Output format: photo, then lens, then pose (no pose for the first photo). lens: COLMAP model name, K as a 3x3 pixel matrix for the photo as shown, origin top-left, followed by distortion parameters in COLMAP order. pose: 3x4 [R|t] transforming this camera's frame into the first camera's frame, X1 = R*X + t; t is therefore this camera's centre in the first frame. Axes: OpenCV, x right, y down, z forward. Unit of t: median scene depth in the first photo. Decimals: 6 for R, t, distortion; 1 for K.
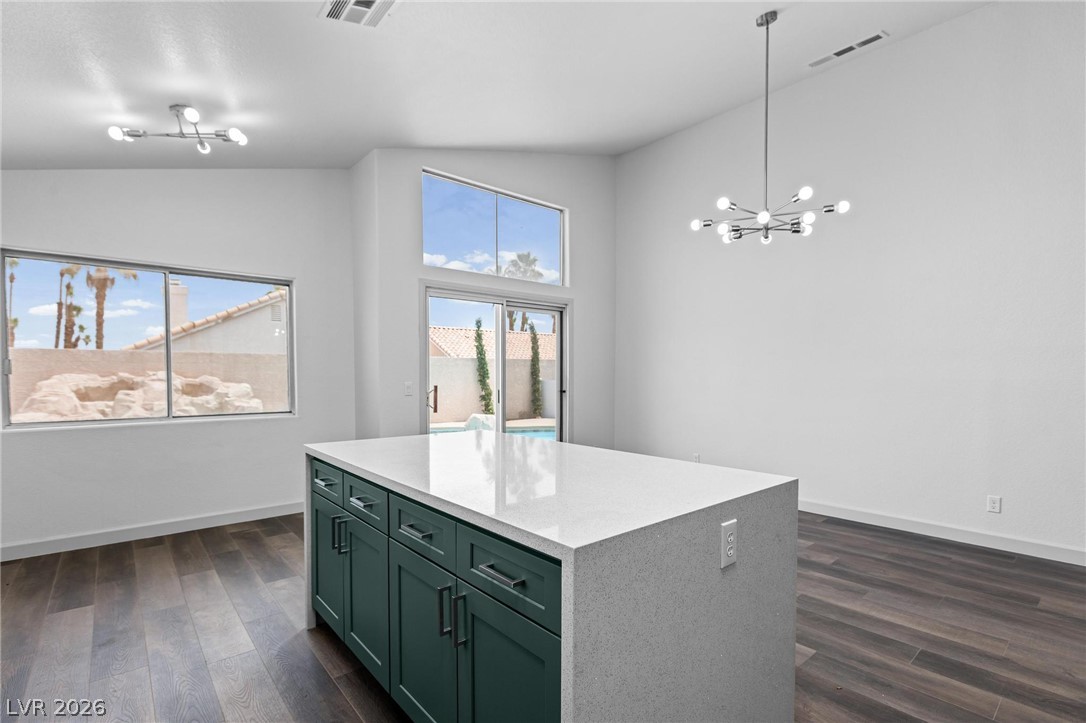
lens RADIAL K [[508.3, 0, 541.3], [0, 508.3, 350.6], [0, 0, 1]] dist [-0.010900, -0.000359]
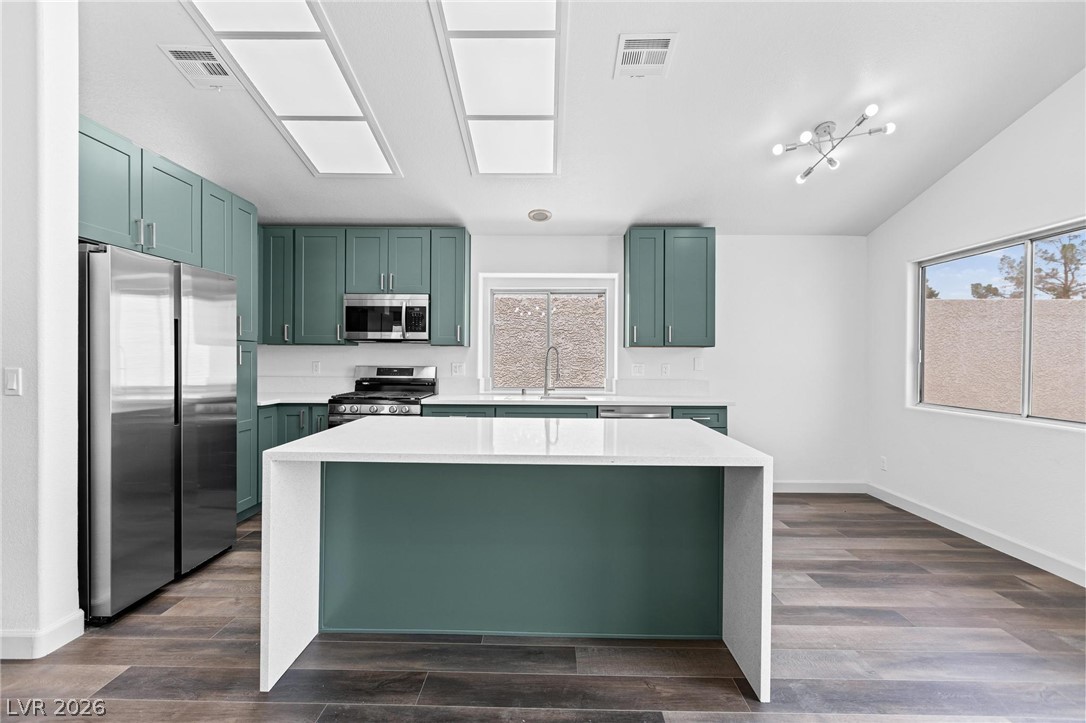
lens RADIAL K [[488.9, 0, 543.0], [0, 488.9, 361.5], [0, 0, 1]] dist [-0.000137, -0.000386]
pose [[-0.658924, 0.002474, -0.752206, 0.399969], [0.024113, 0.999550, -0.017834, 0.039150], [0.751823, -0.029889, -0.658687, 0.982124]]
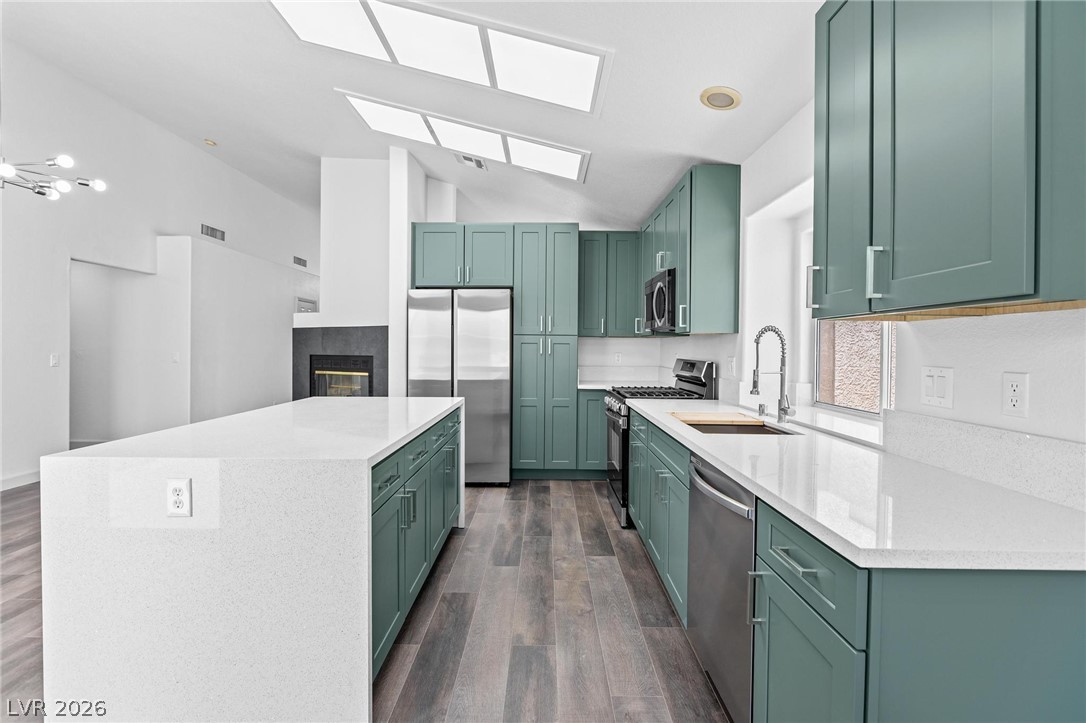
lens RADIAL K [[508.3, 0, 541.3], [0, 508.3, 350.6], [0, 0, 1]] dist [-0.010900, -0.000359]
pose [[-0.752627, -0.011135, 0.658353, -0.696365], [-0.034436, 0.999154, -0.022469, 0.035401], [-0.657546, -0.039582, -0.752374, 0.889162]]
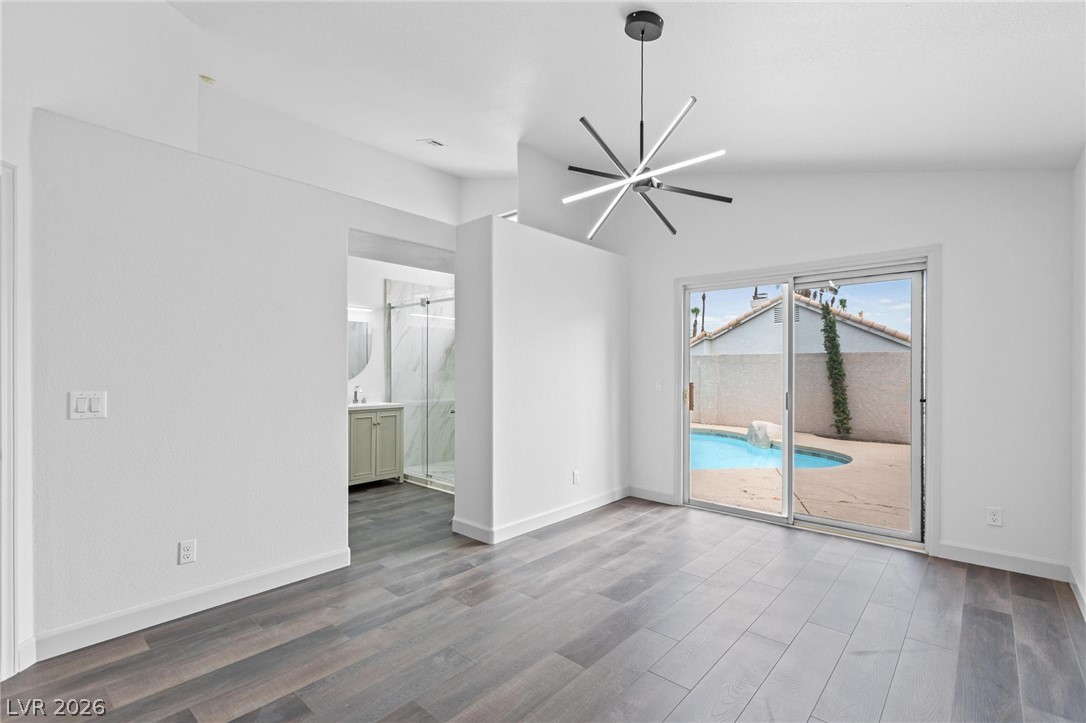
lens RADIAL K [[491.5, 0, 535.7], [0, 491.5, 370.1], [0, 0, 1]] dist [-0.002467, -0.000319]
pose [[0.129205, 0.000642, -0.991618, 0.865473], [0.041207, 0.999133, 0.006016, 0.030603], [0.990761, -0.041639, 0.129067, 0.715759]]
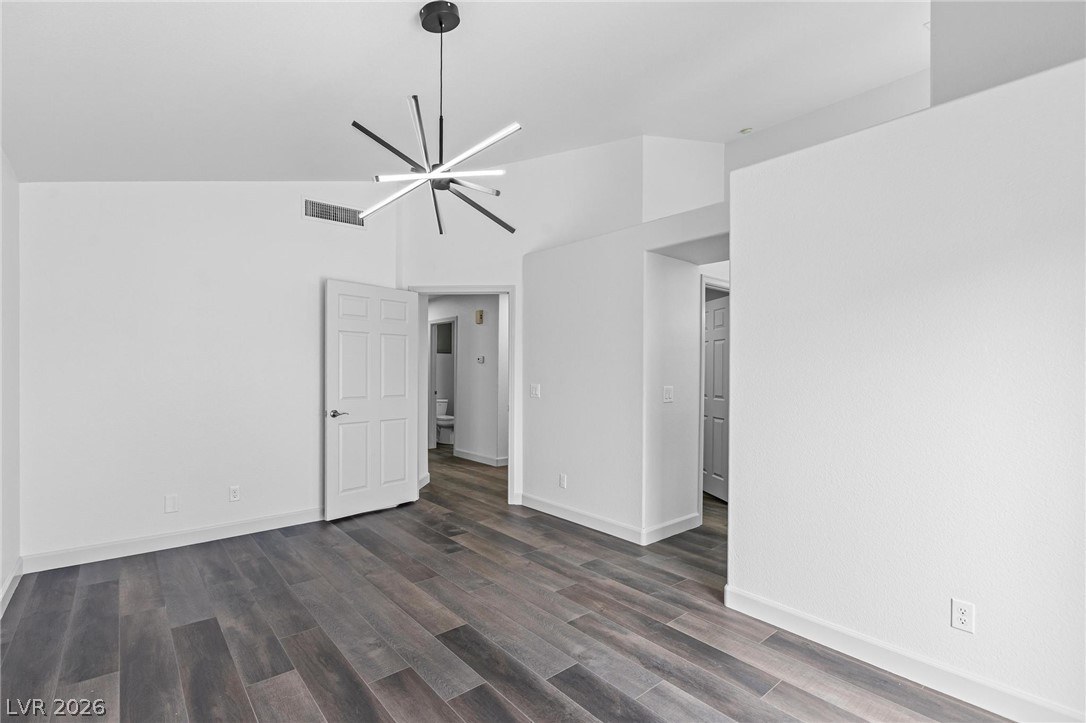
lens RADIAL K [[491.5, 0, 535.7], [0, 491.5, 370.1], [0, 0, 1]] dist [-0.002467, -0.000319]
pose [[-0.999953, -0.007870, 0.005709, 0.198887], [-0.008129, 0.998870, -0.046829, 0.060348], [-0.005334, -0.046873, -0.998887, 1.467882]]
